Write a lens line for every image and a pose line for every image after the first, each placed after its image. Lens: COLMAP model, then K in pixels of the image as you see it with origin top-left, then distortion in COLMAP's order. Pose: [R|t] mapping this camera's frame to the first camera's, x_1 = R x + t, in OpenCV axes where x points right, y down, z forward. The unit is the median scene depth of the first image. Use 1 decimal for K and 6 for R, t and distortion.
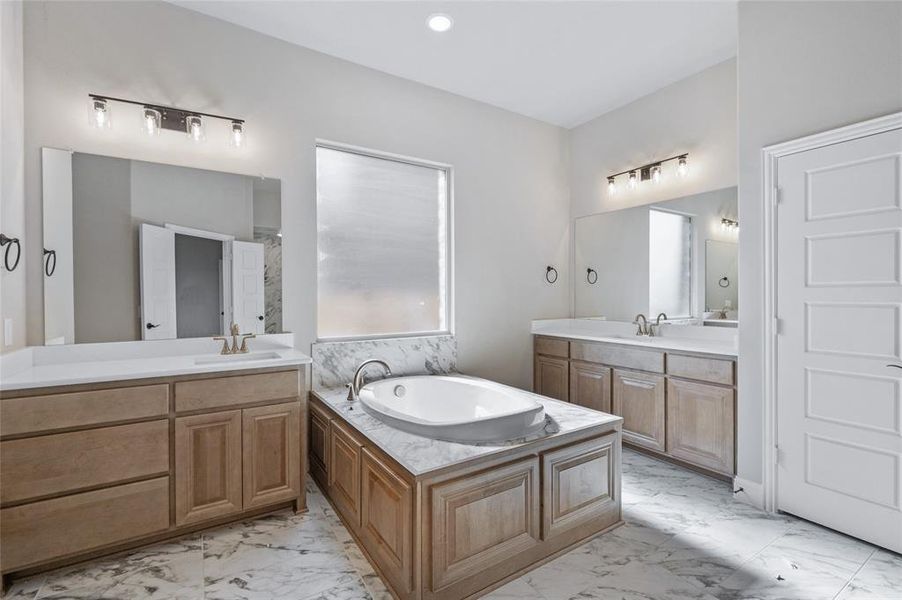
lens RADIAL K [[402.4, 0, 451.0], [0, 402.4, 300.0], [0, 0, 1]] dist [0.000989, 0.000034]
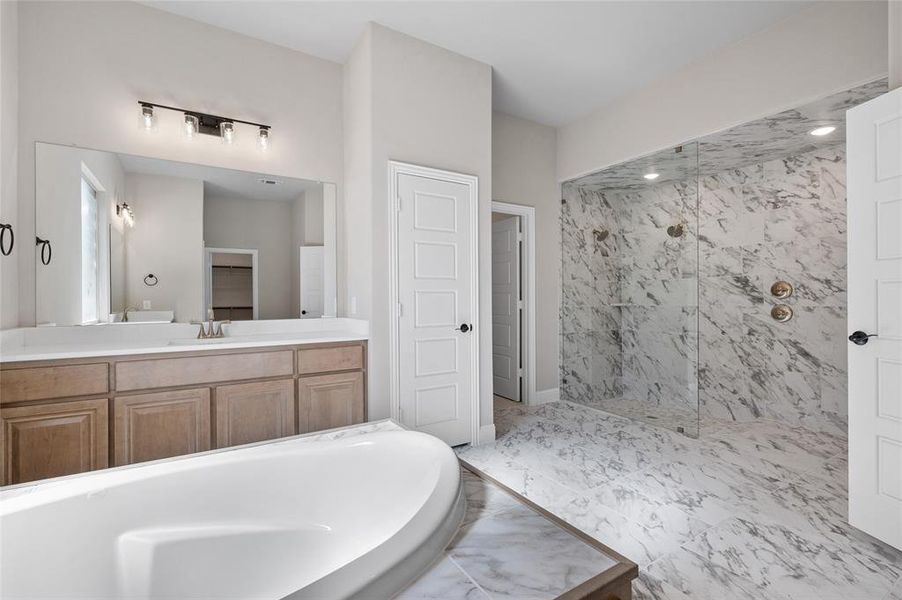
lens RADIAL K [[417.2, 0, 451.1], [0, 417.2, 289.7], [0, 0, 1]] dist [-0.000382, -0.000285]
pose [[0.005501, 0.033589, 0.999421, -0.409349], [0.016526, 0.999296, -0.033676, 0.044468], [-0.999848, 0.016702, 0.004942, 0.757231]]
